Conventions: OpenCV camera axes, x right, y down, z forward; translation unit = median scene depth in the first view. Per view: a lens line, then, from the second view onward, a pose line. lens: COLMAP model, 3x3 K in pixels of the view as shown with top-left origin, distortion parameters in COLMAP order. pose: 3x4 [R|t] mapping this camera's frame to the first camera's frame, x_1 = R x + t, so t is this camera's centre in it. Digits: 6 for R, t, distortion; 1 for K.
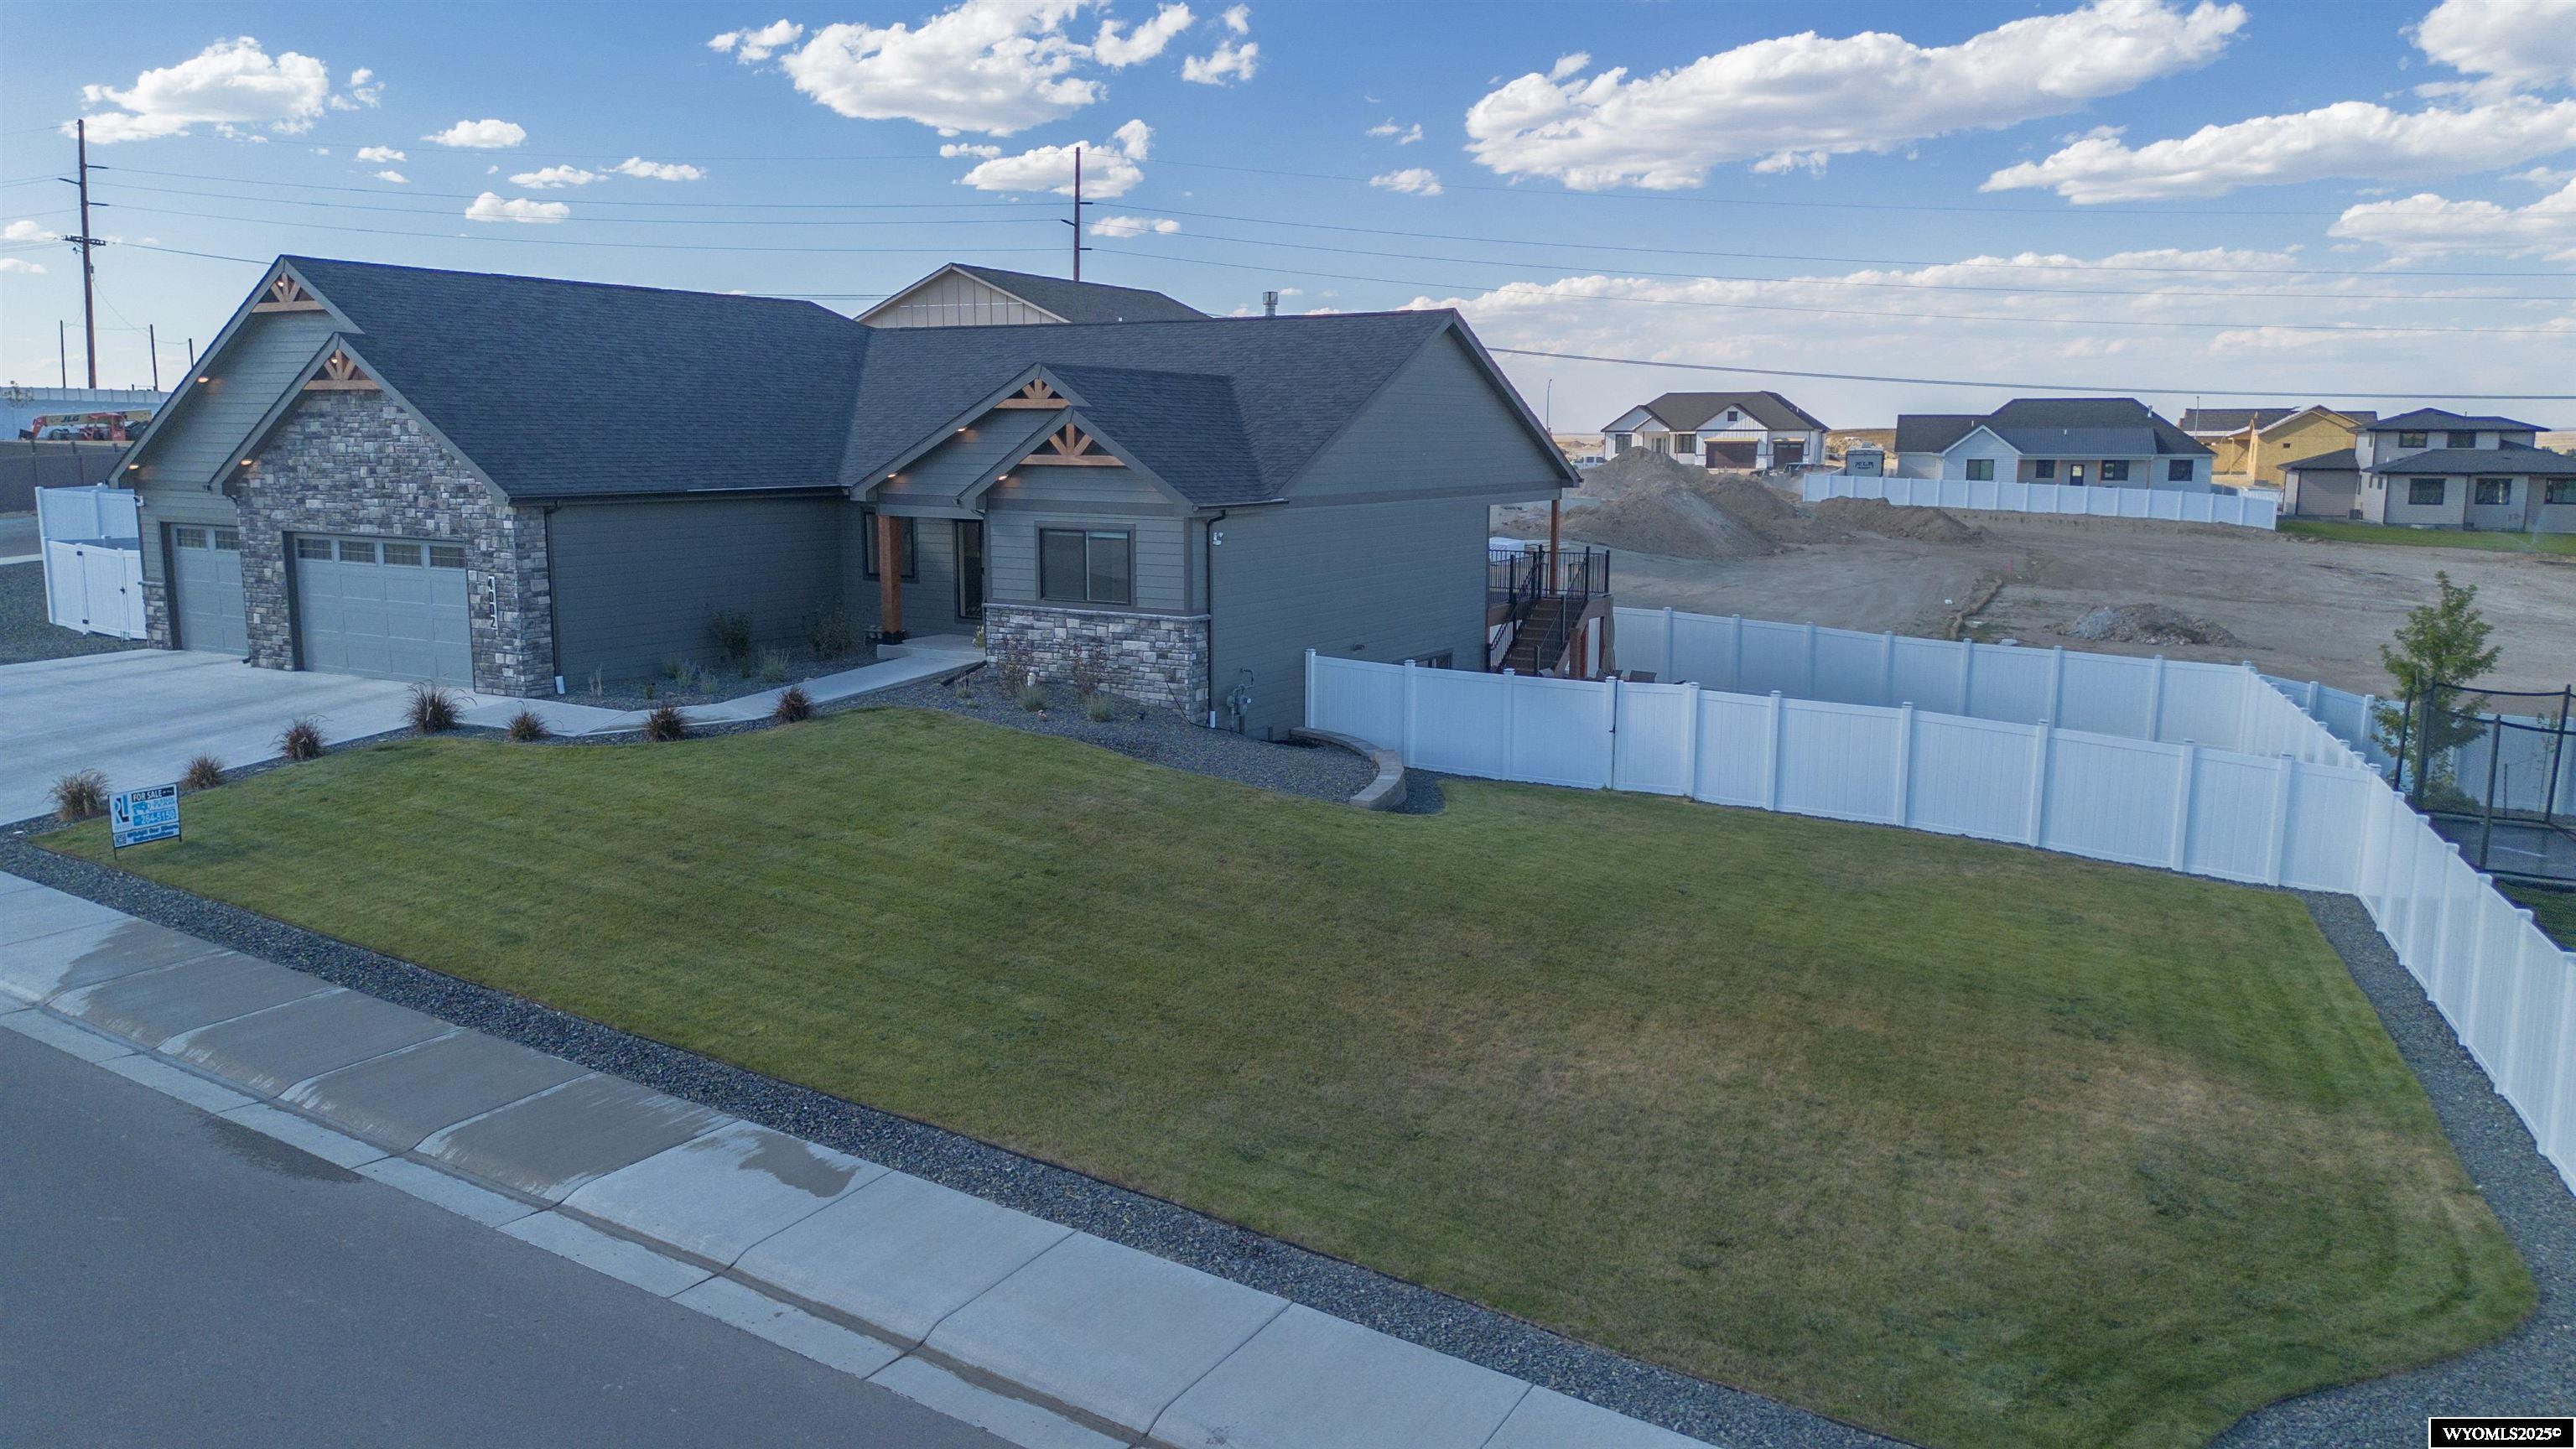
lens RADIAL K [[1815.2, 0, 1293.5], [0, 1815.2, 712.0], [0, 0, 1]] dist [0.061305, -0.042817]
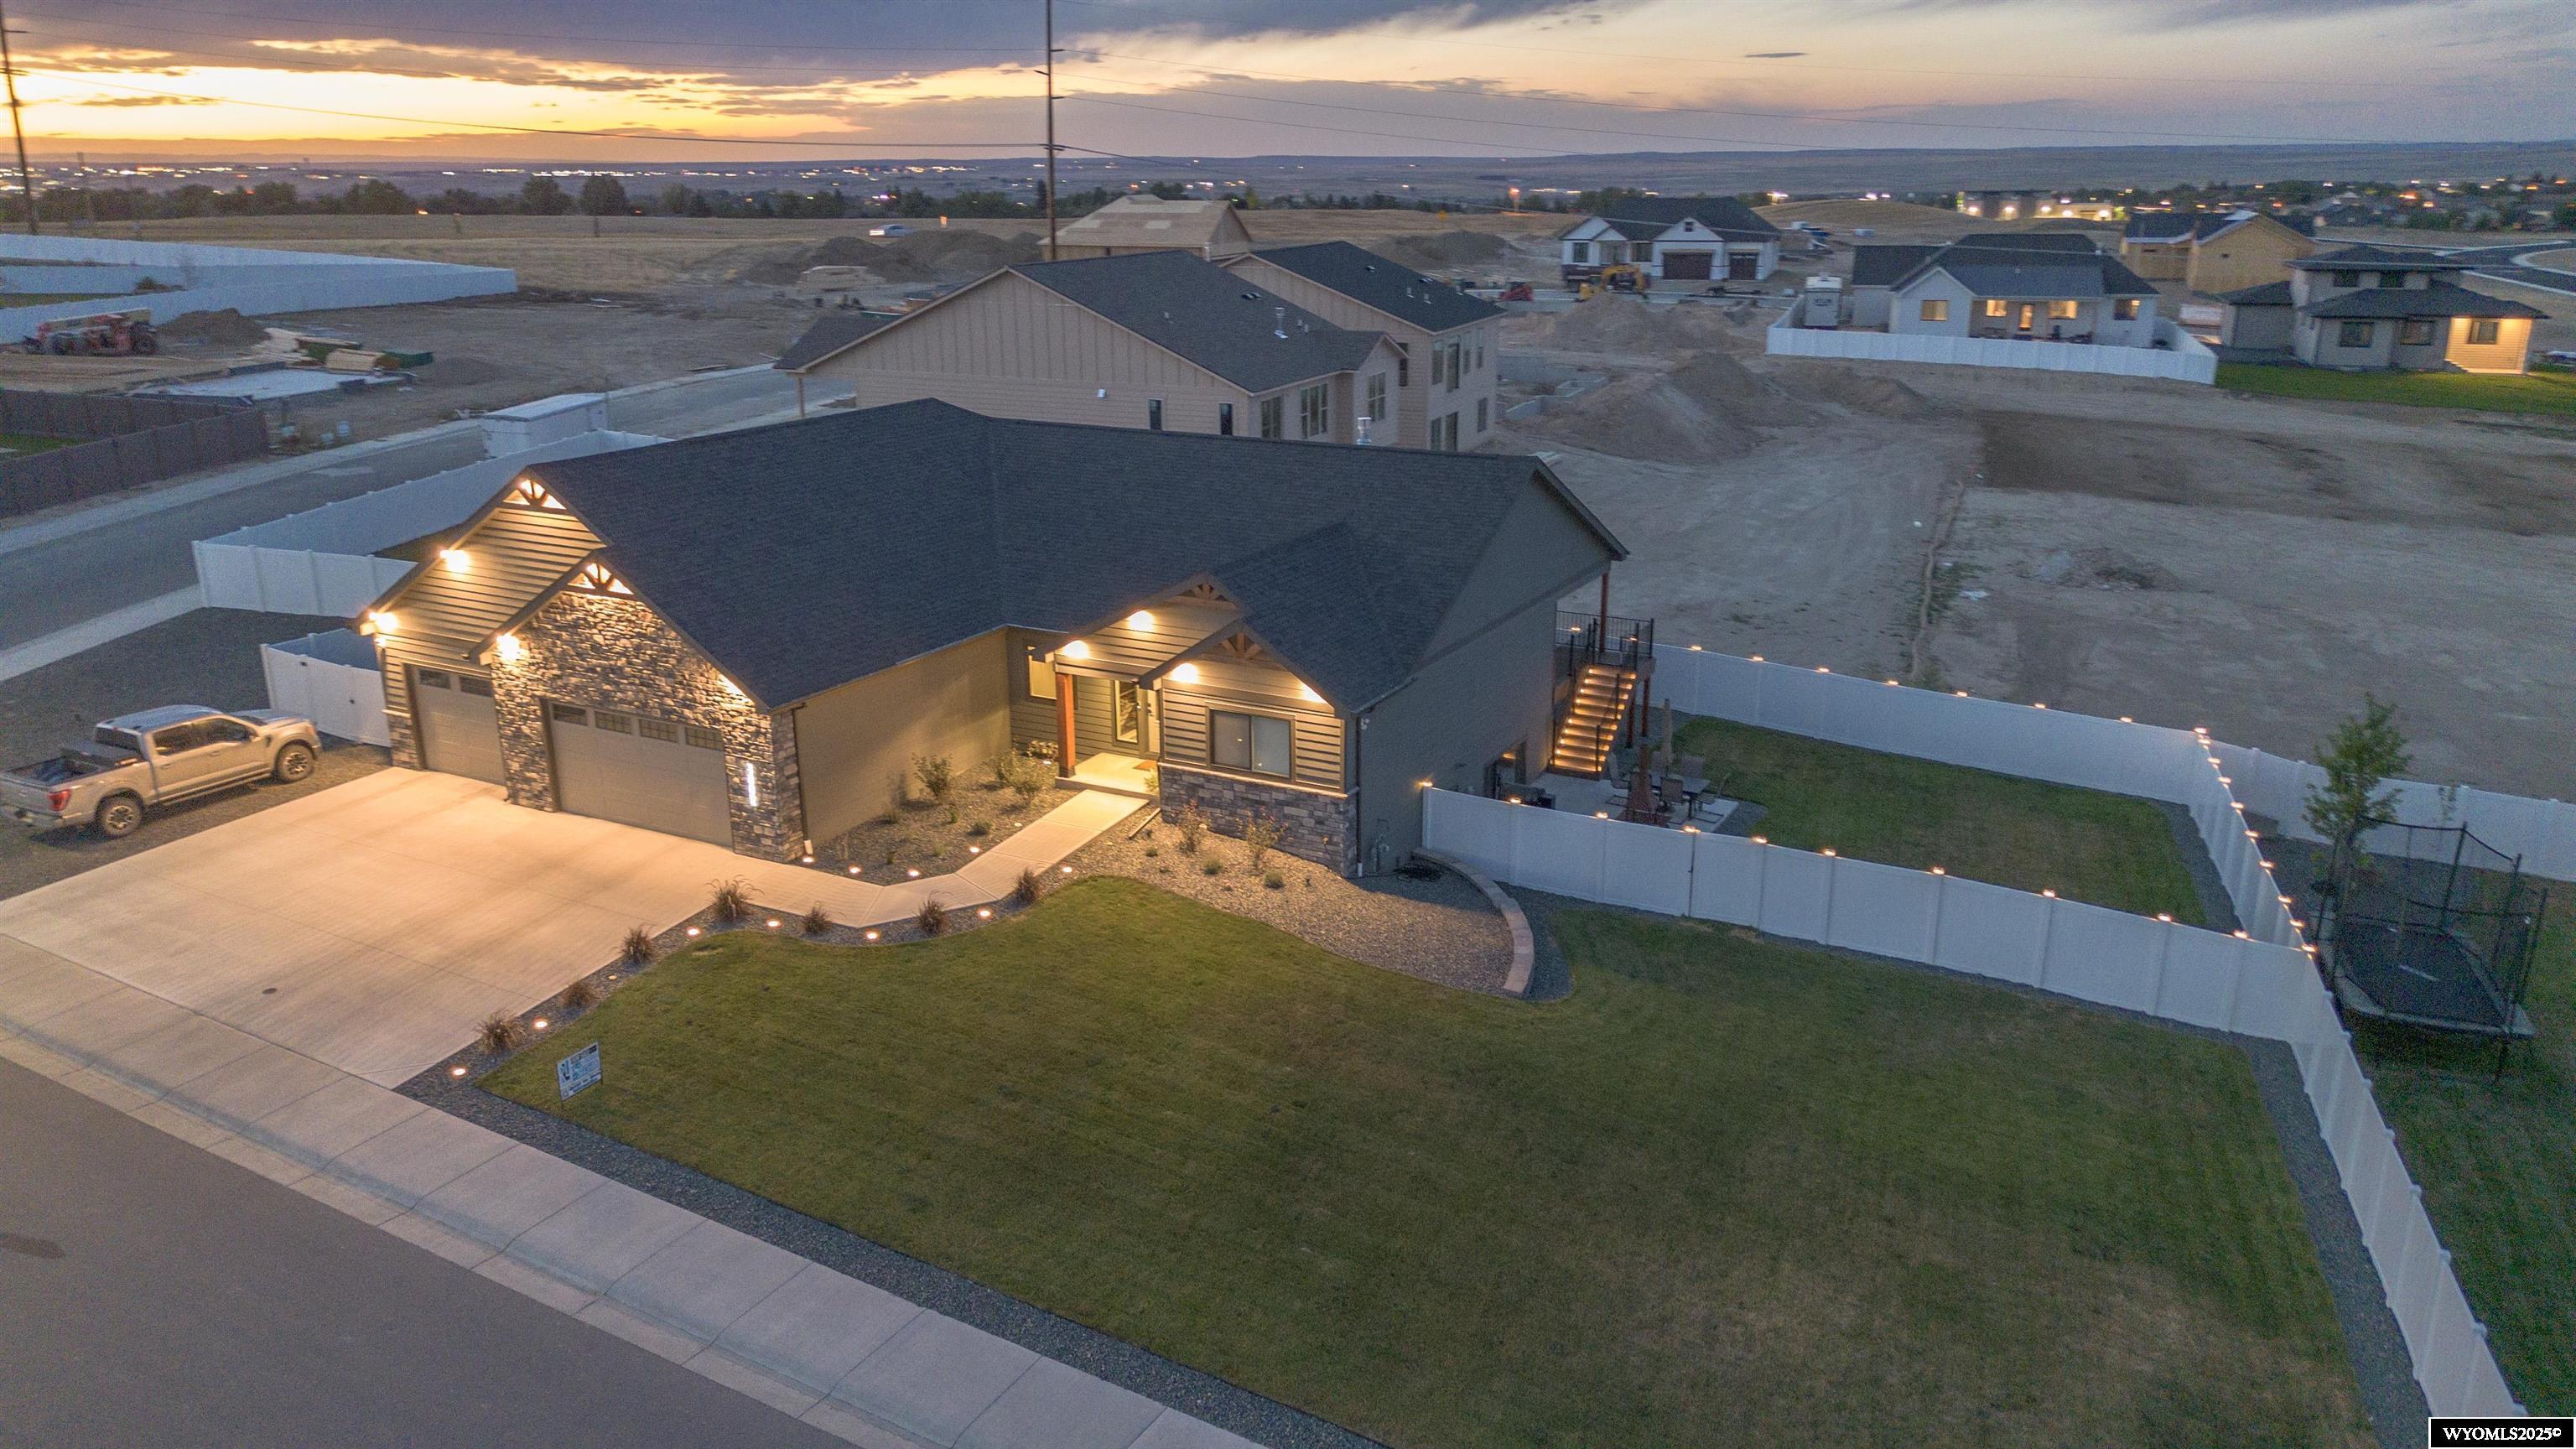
lens RADIAL K [[1815.2, 0, 1291.1], [0, 1815.2, 711.0], [0, 0, 1]] dist [0.061305, -0.042817]
pose [[0.999125, -0.021784, 0.035713, -0.129975], [0.016537, 0.989852, 0.141134, -0.268210], [-0.038425, -0.140420, 0.989346, -0.172179]]
